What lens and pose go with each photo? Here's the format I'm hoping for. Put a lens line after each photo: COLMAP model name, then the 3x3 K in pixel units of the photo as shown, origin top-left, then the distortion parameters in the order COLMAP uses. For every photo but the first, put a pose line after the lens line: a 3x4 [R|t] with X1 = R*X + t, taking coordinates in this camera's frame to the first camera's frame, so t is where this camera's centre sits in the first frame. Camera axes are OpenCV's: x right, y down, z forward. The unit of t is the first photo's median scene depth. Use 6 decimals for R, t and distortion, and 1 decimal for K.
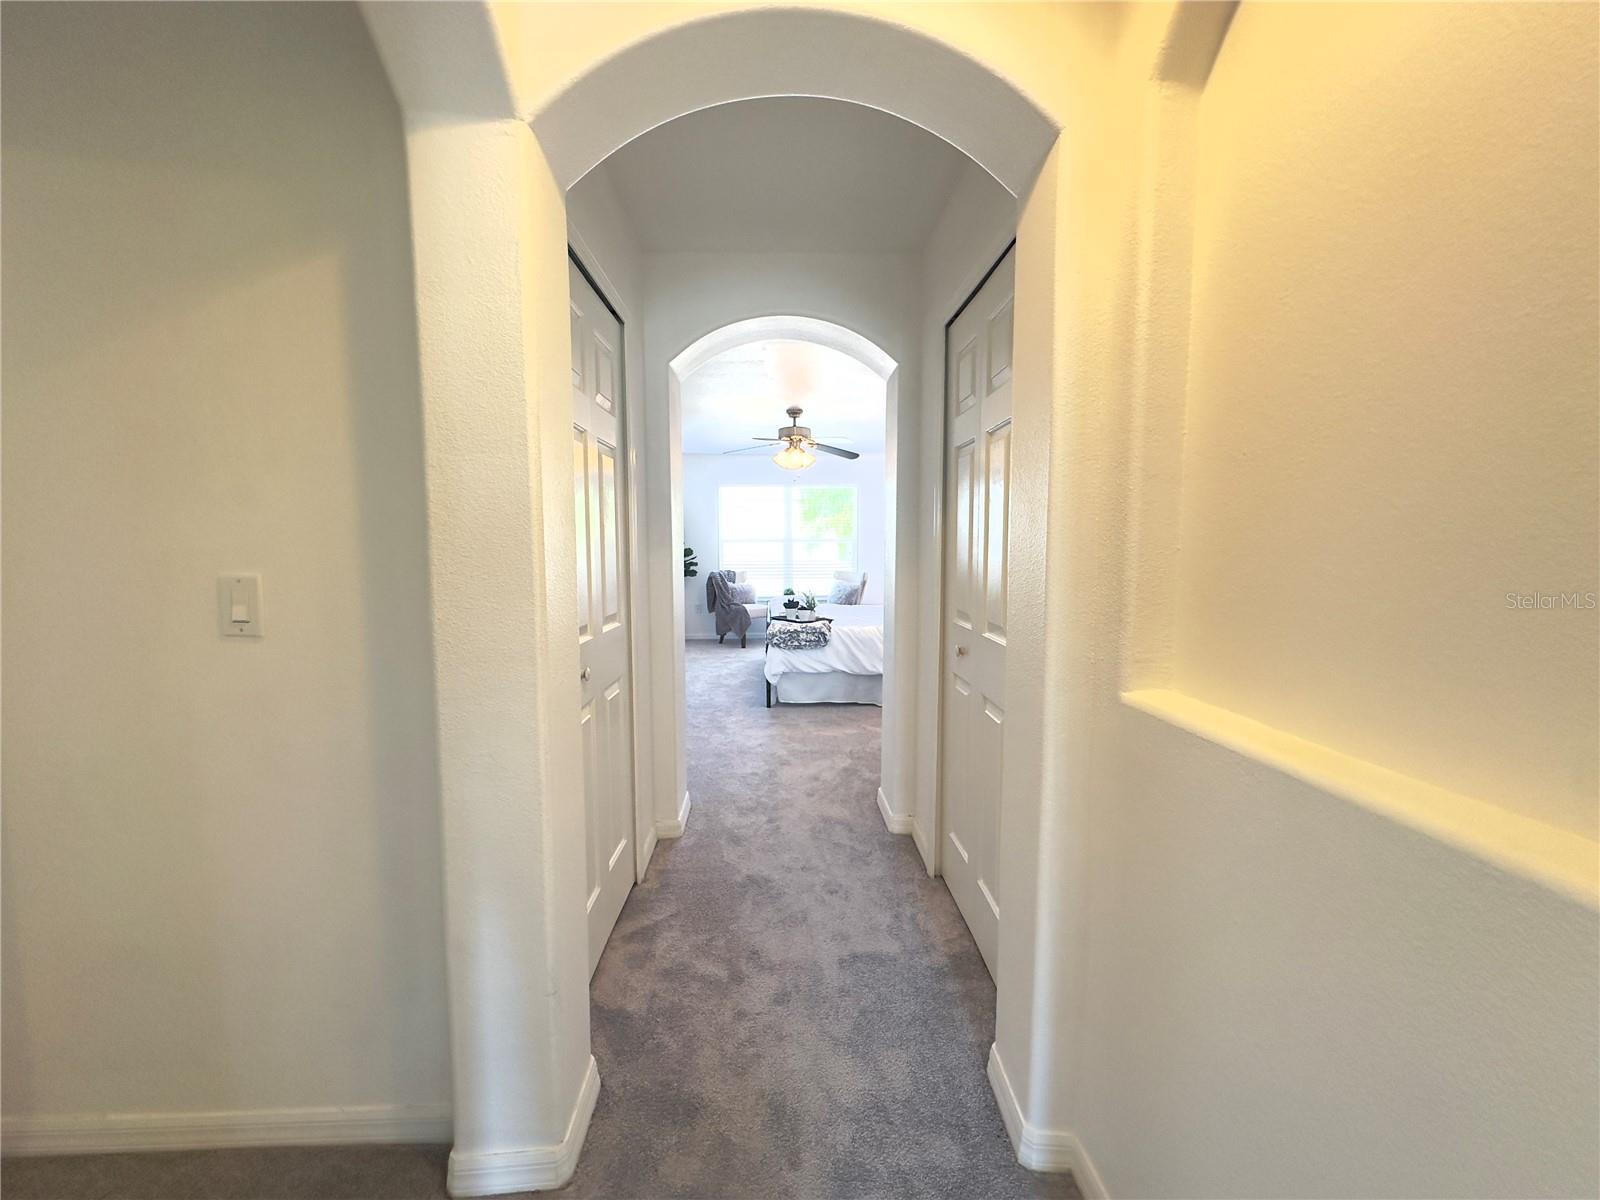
lens RADIAL K [[650.1, 0, 803.2], [0, 650.1, 600.6], [0, 0, 1]] dist [0.001670, 0.000170]
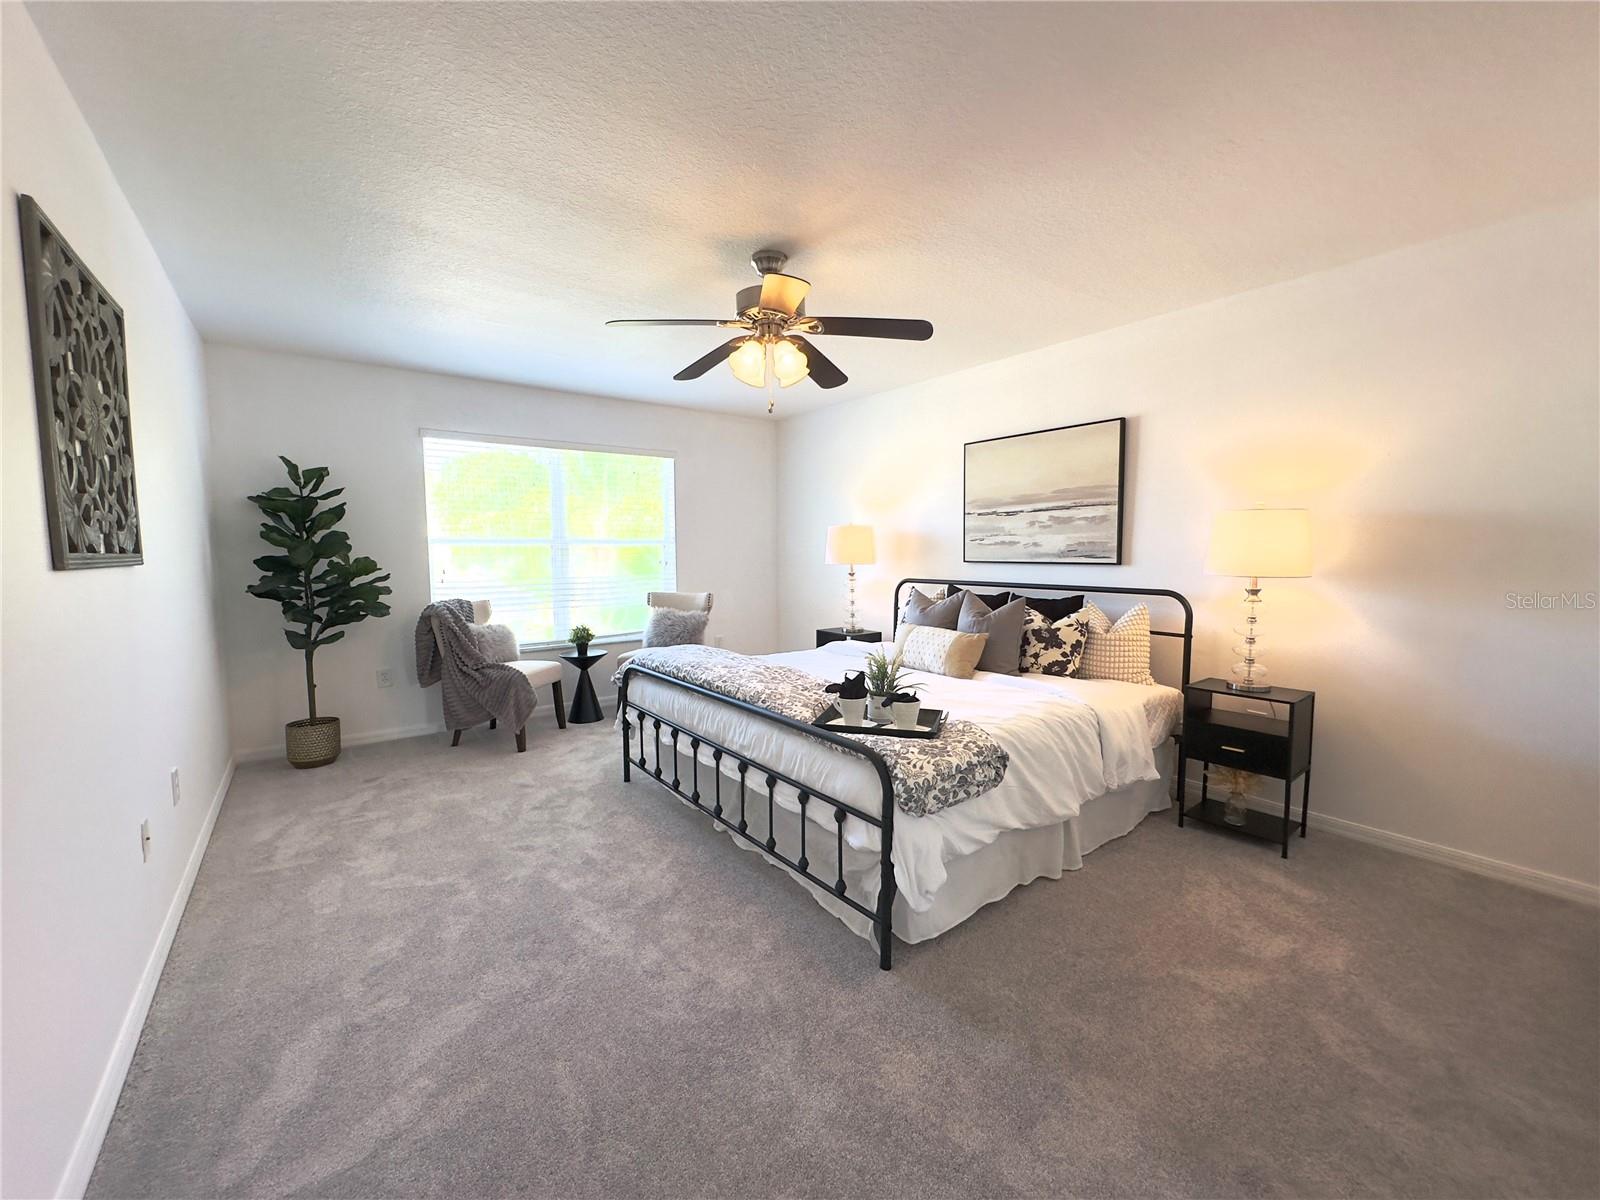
lens RADIAL K [[637.6, 0, 808.8], [0, 637.6, 608.5], [0, 0, 1]] dist [-0.000446, -0.000024]
pose [[0.812857, -0.064855, 0.578842, -0.184755], [0.056740, 0.997872, 0.032125, -0.040465], [-0.579694, 0.006731, 0.814807, 0.445445]]
